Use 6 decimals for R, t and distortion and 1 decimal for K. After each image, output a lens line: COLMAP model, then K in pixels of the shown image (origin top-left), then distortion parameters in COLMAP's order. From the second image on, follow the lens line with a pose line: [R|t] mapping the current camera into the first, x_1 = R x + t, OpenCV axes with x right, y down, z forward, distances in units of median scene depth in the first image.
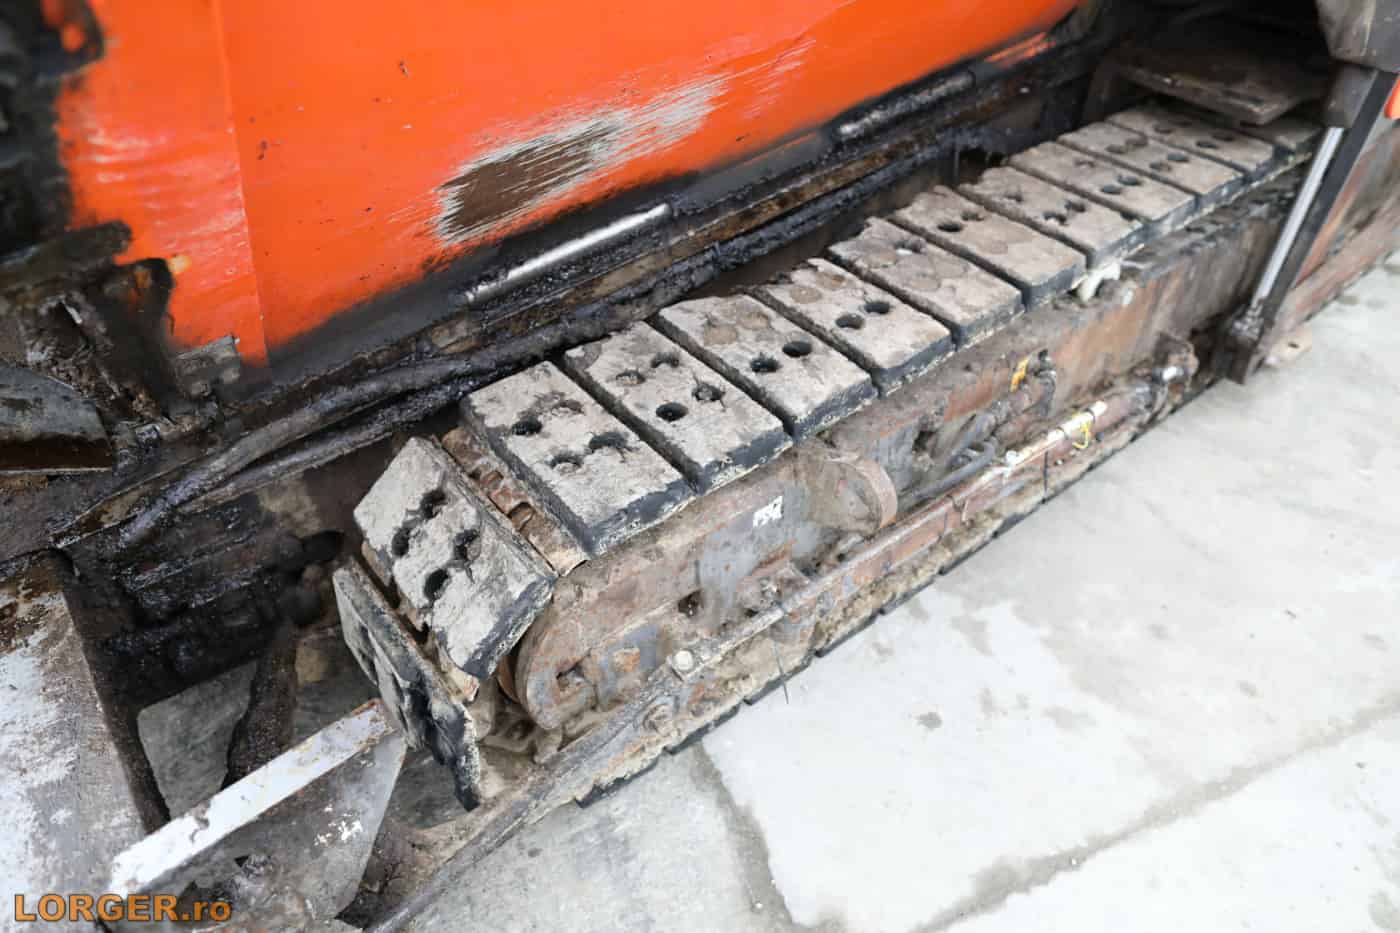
lens RADIAL K [[962.9, 0, 700.5], [0, 962.9, 458.2], [0, 0, 1]] dist [-0.011169, 0.006993]
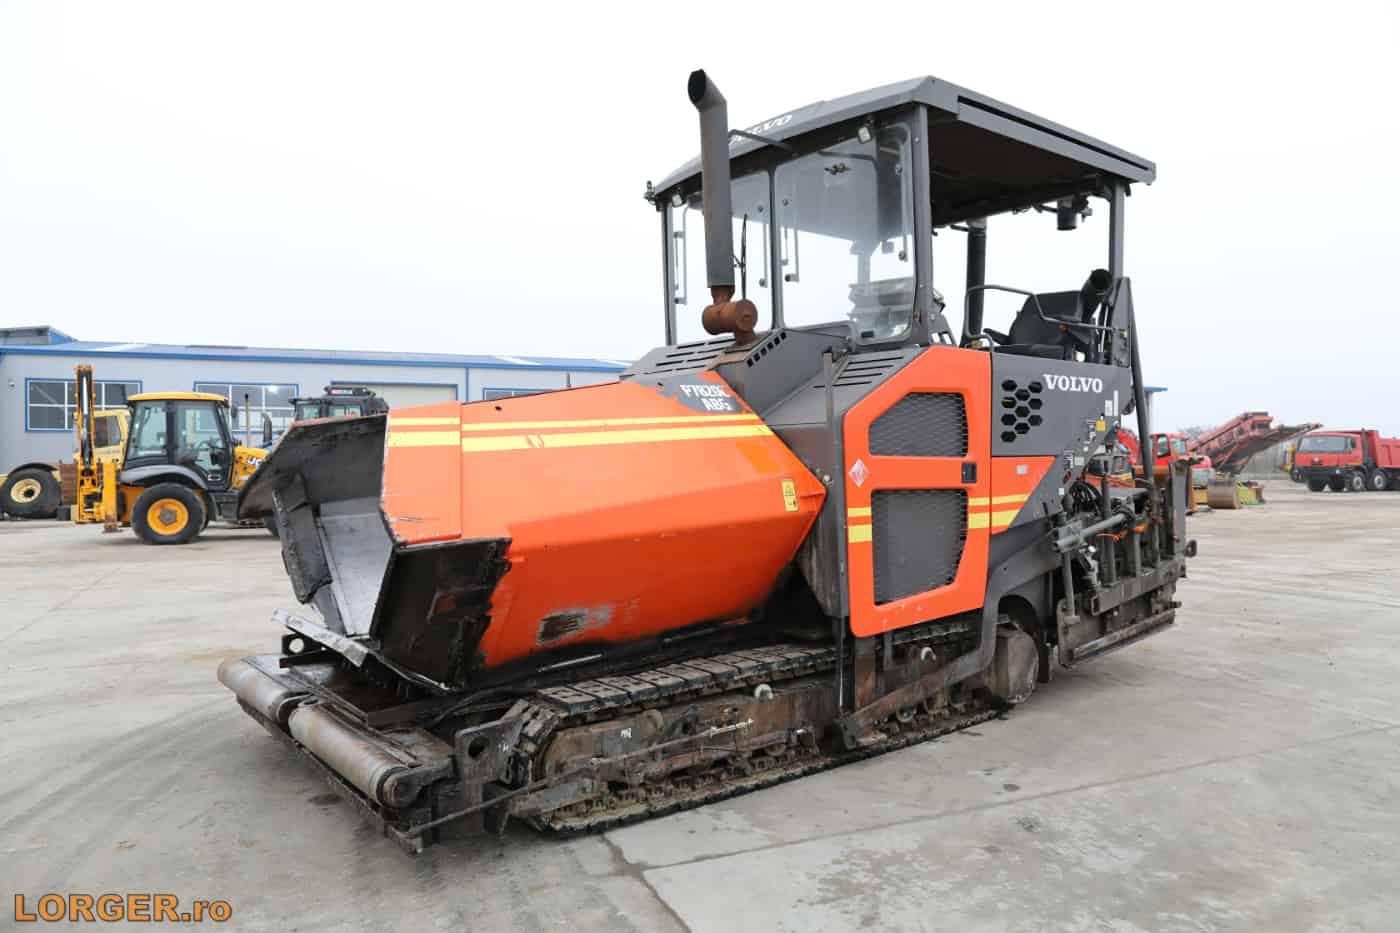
lens RADIAL K [[962.9, 0, 694.8], [0, 962.9, 462.0], [0, 0, 1]] dist [-0.011169, 0.006993]
pose [[0.999744, -0.013289, -0.018294, 0.382581], [-0.001898, 0.756886, -0.653544, 1.517925], [0.022532, 0.653412, 0.756667, -2.055399]]
